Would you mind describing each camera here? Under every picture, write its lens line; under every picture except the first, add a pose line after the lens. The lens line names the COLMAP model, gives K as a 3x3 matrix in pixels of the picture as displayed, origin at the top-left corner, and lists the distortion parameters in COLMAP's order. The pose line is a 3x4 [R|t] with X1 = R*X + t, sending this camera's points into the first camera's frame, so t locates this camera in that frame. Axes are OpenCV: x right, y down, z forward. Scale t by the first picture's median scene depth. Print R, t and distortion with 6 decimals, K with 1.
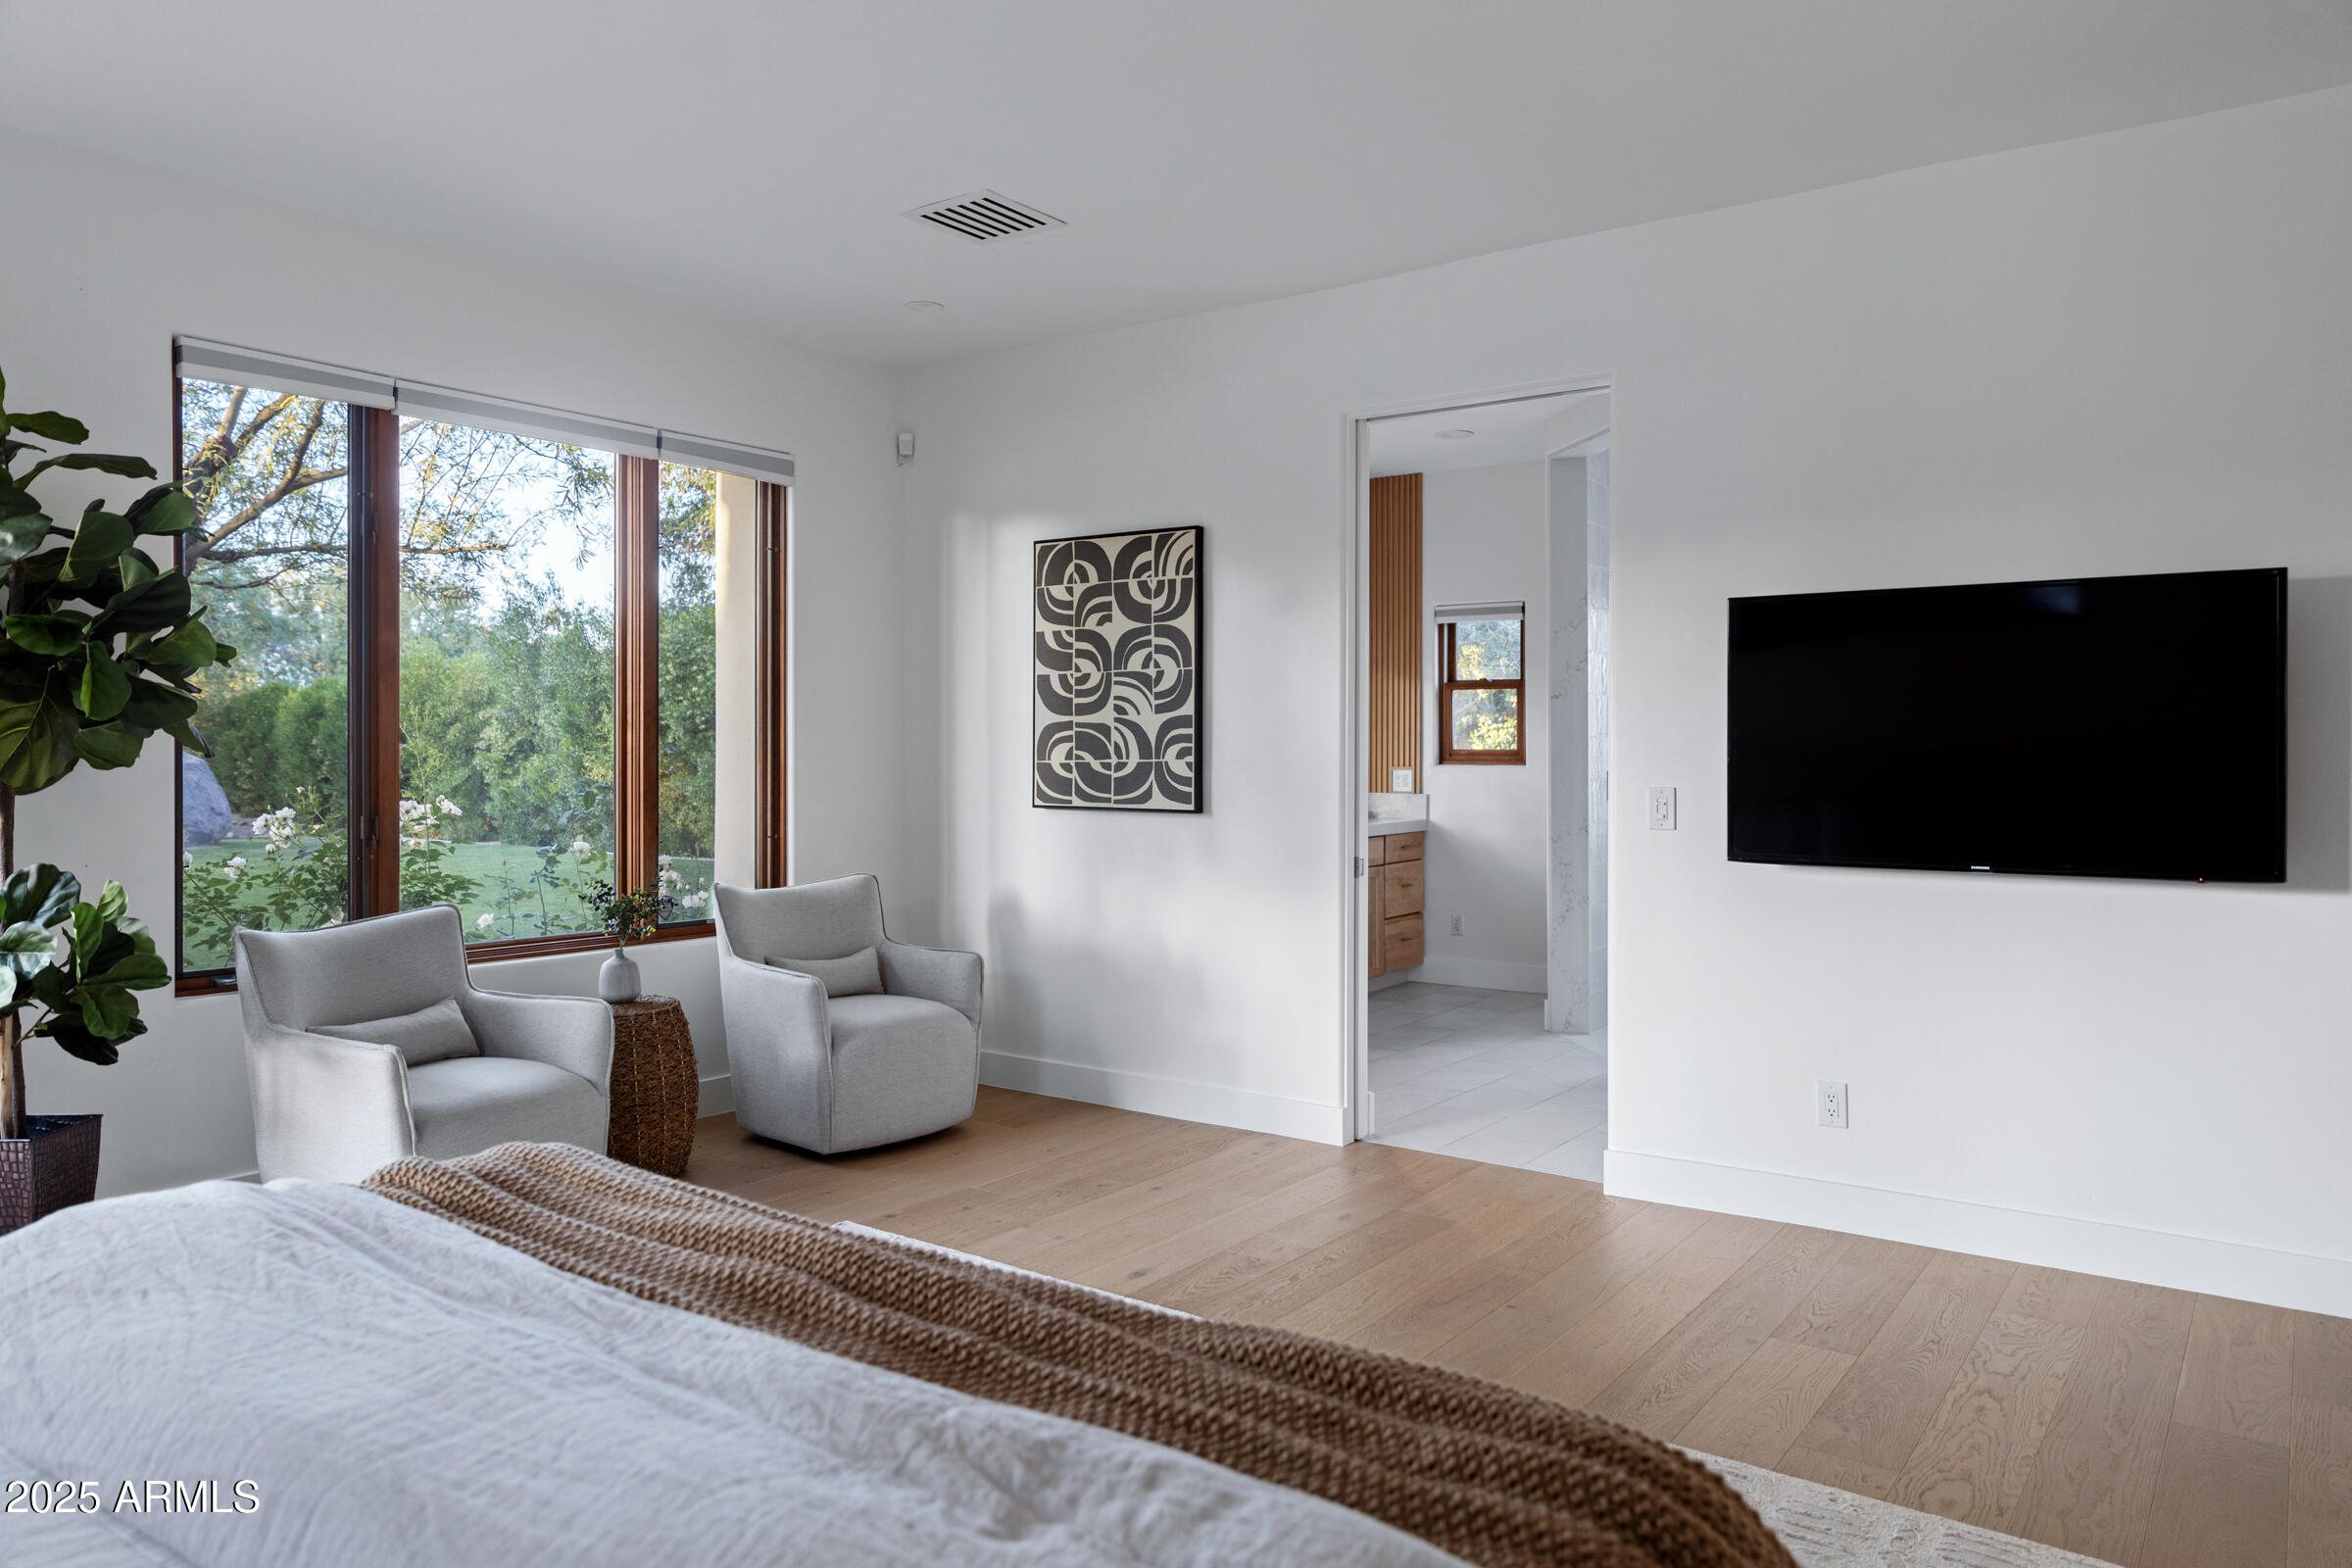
lens RADIAL K [[1554.4, 0, 1176.0], [0, 1554.4, 784.0], [0, 0, 1]] dist [0.002402, 0.000478]
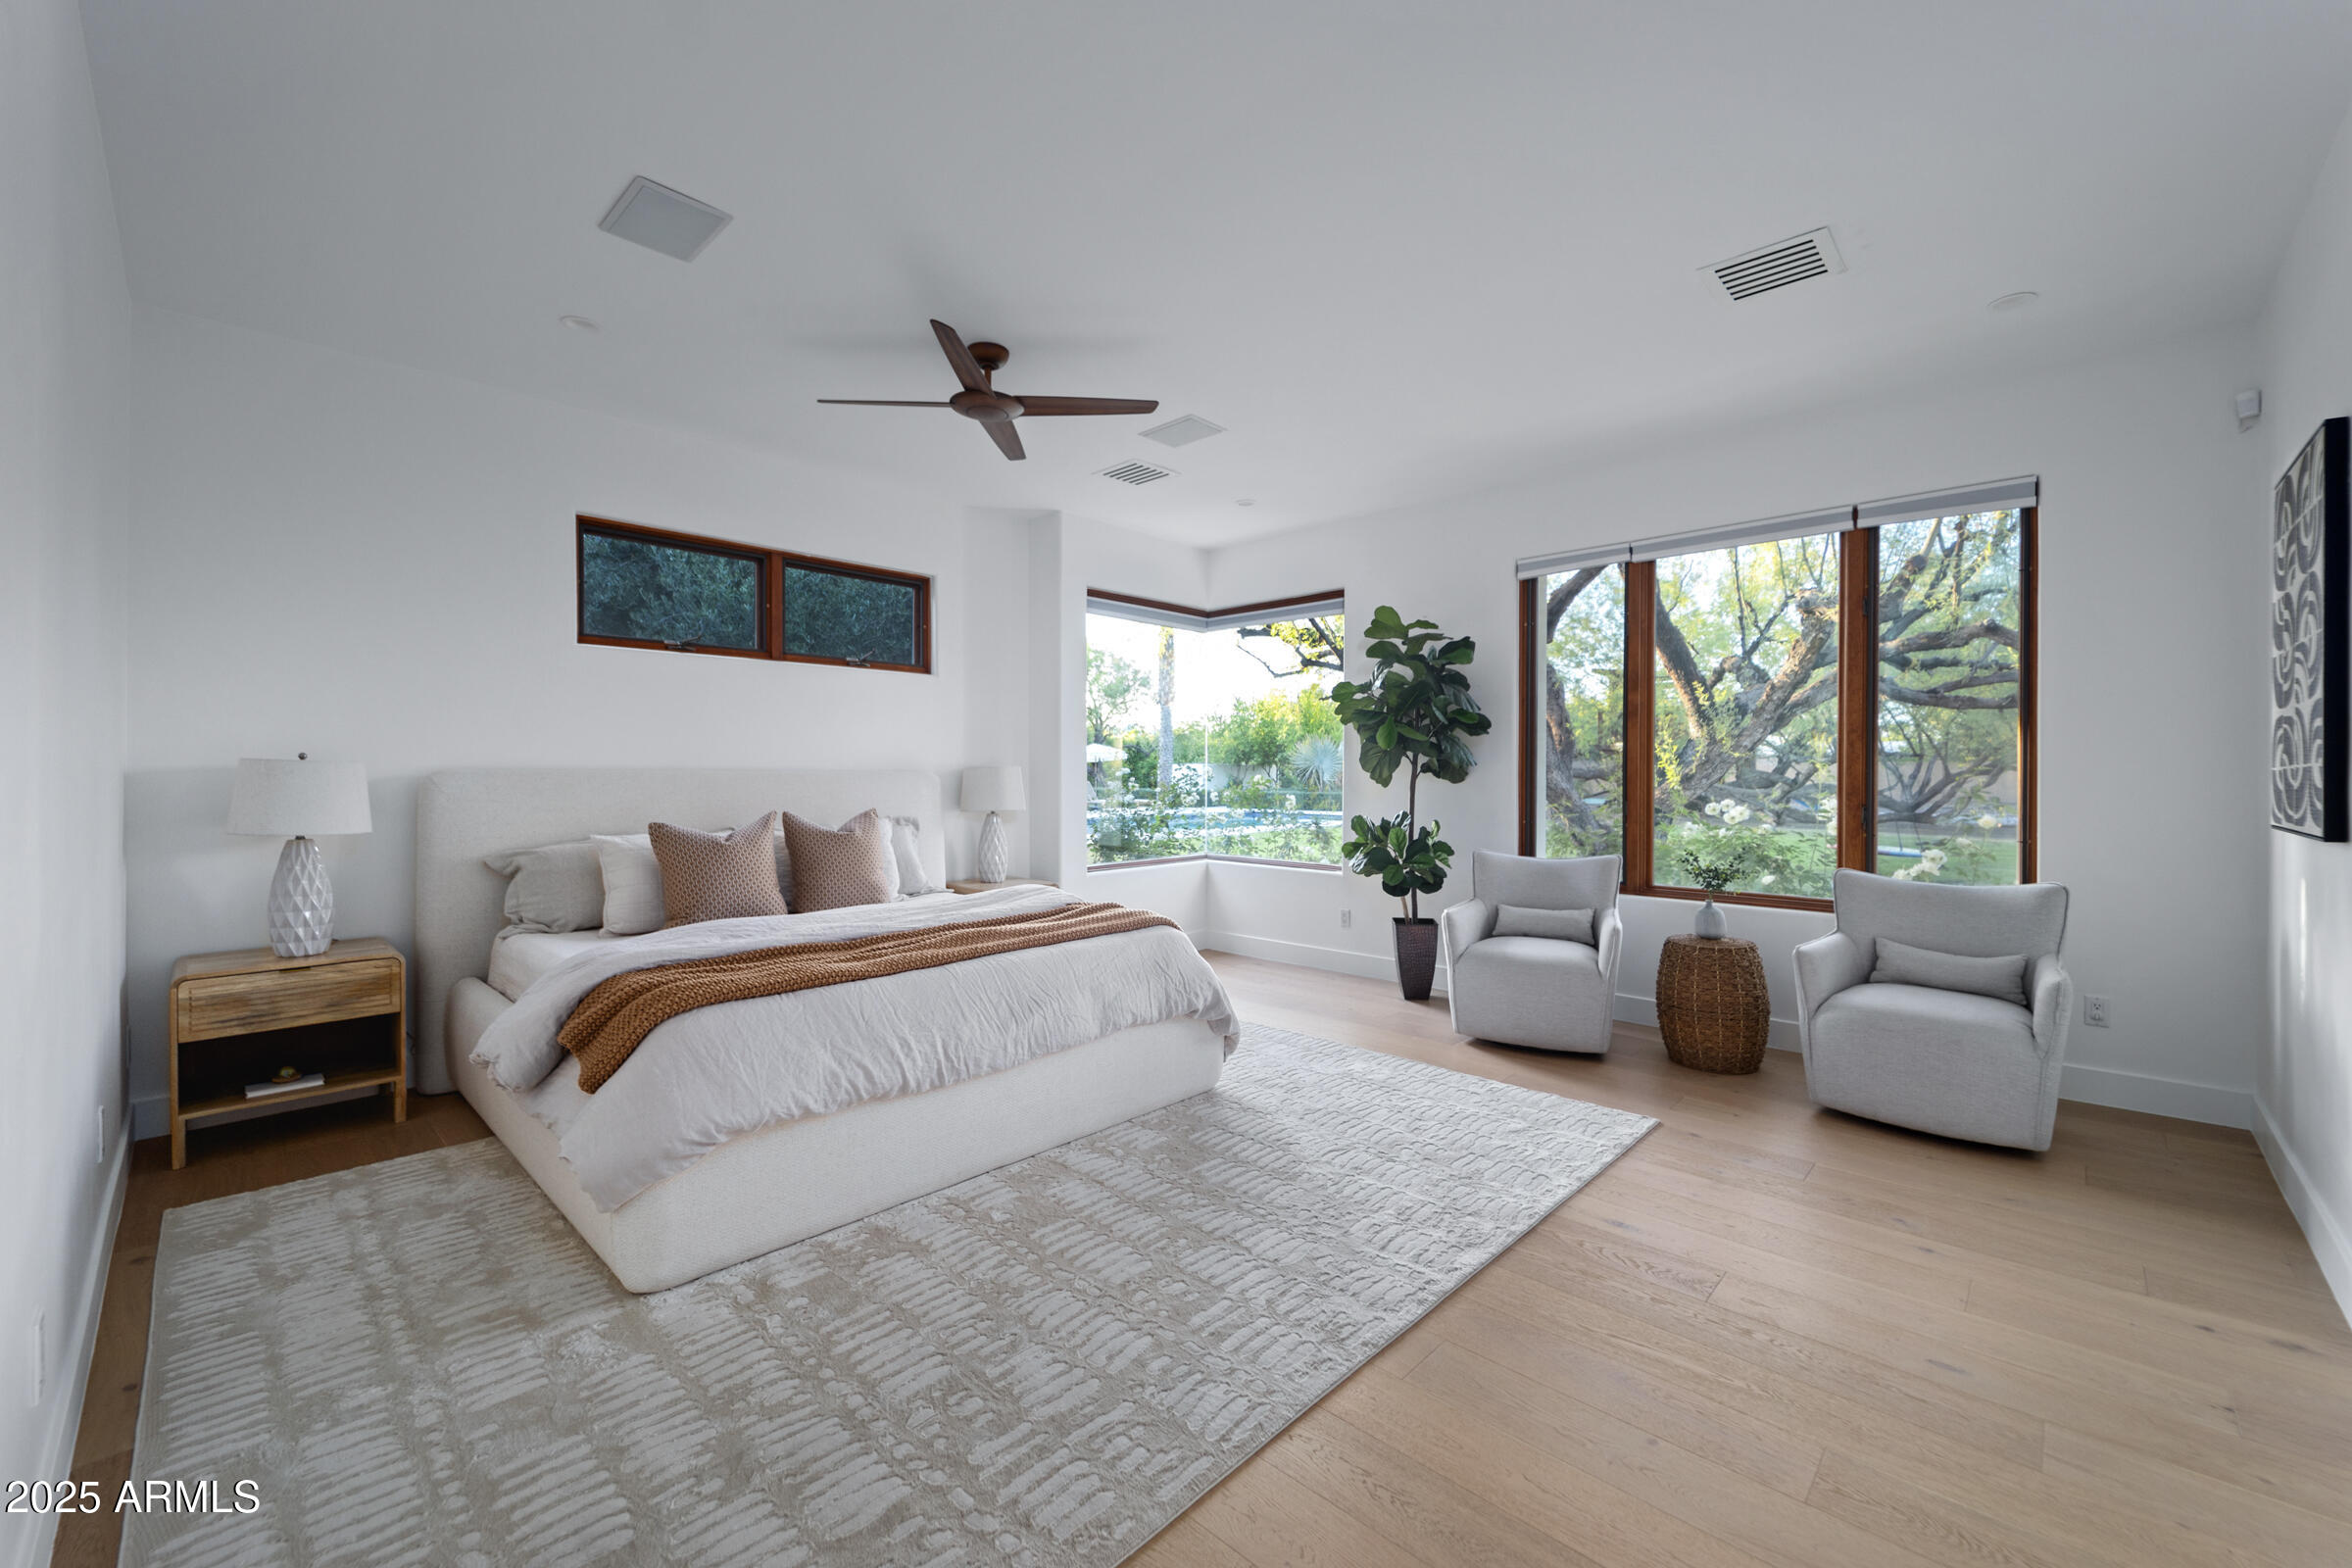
lens RADIAL K [[932.9, 0, 1176.0], [0, 932.9, 784.0], [0, 0, 1]] dist [-0.001962, -0.000279]
pose [[-0.134300, 0.007017, -0.990916, 0.569148], [-0.021466, 0.999720, 0.009988, 0.001755], [0.990708, 0.022612, -0.134112, 0.651069]]
